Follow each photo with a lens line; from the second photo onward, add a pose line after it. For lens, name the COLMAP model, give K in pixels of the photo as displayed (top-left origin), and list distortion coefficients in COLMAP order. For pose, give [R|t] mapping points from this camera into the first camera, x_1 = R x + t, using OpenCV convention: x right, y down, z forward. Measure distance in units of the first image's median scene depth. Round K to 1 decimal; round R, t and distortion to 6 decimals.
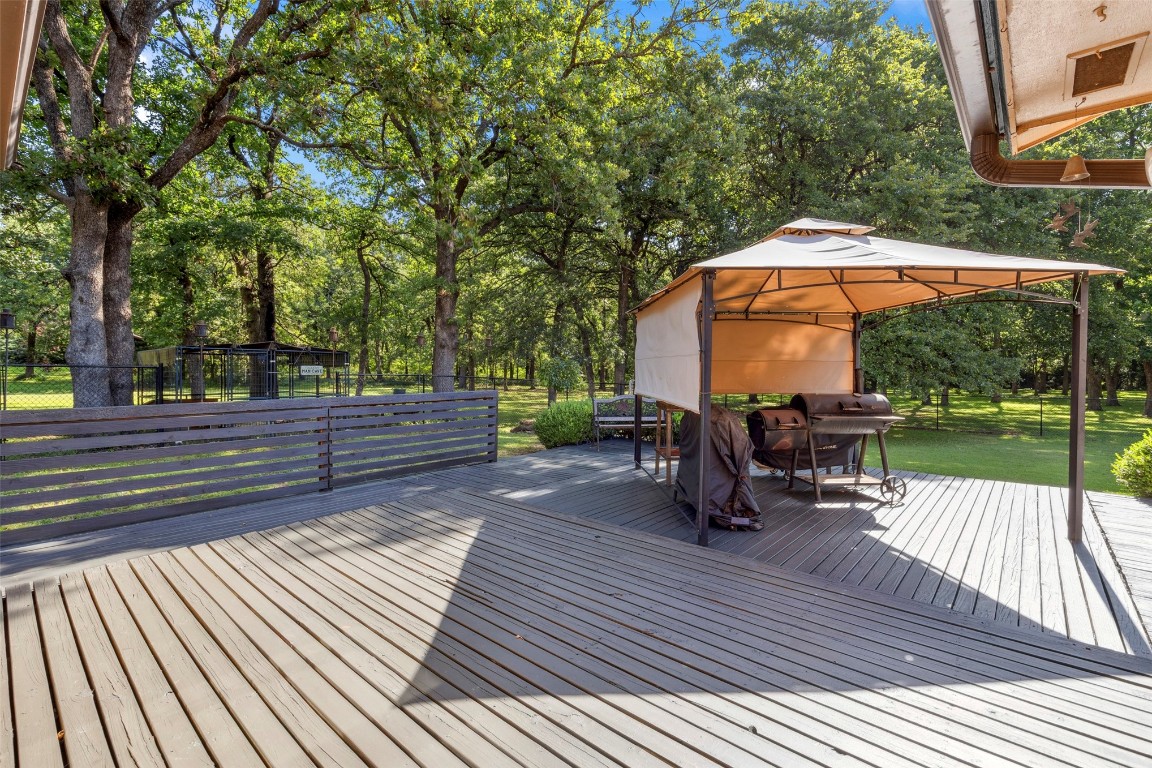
lens RADIAL K [[520.9, 0, 578.6], [0, 520.9, 374.1], [0, 0, 1]] dist [0.005682, -0.000863]
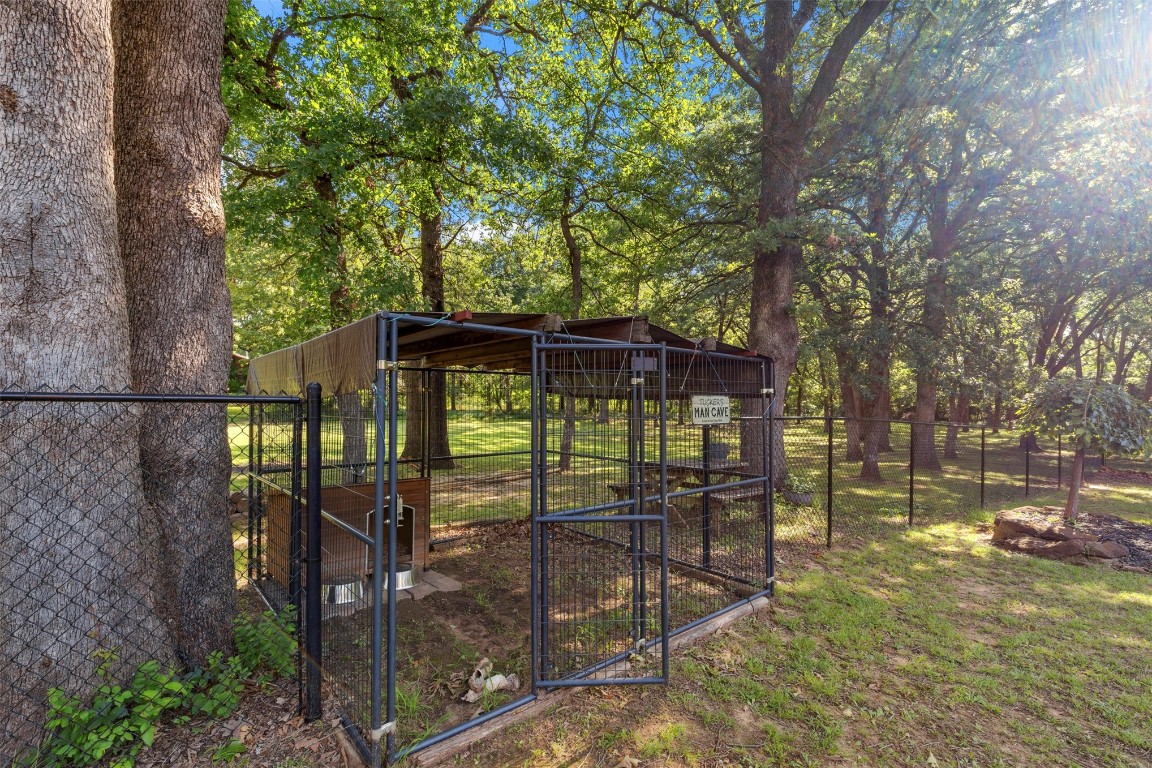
lens RADIAL K [[520.9, 0, 573.8], [0, 520.9, 395.6], [0, 0, 1]] dist [0.005682, -0.000863]
pose [[0.985286, 0.000486, -0.170915, -0.624213], [-0.003634, 0.999830, -0.018103, -0.011321], [0.170877, 0.018457, 0.985119, 0.762257]]
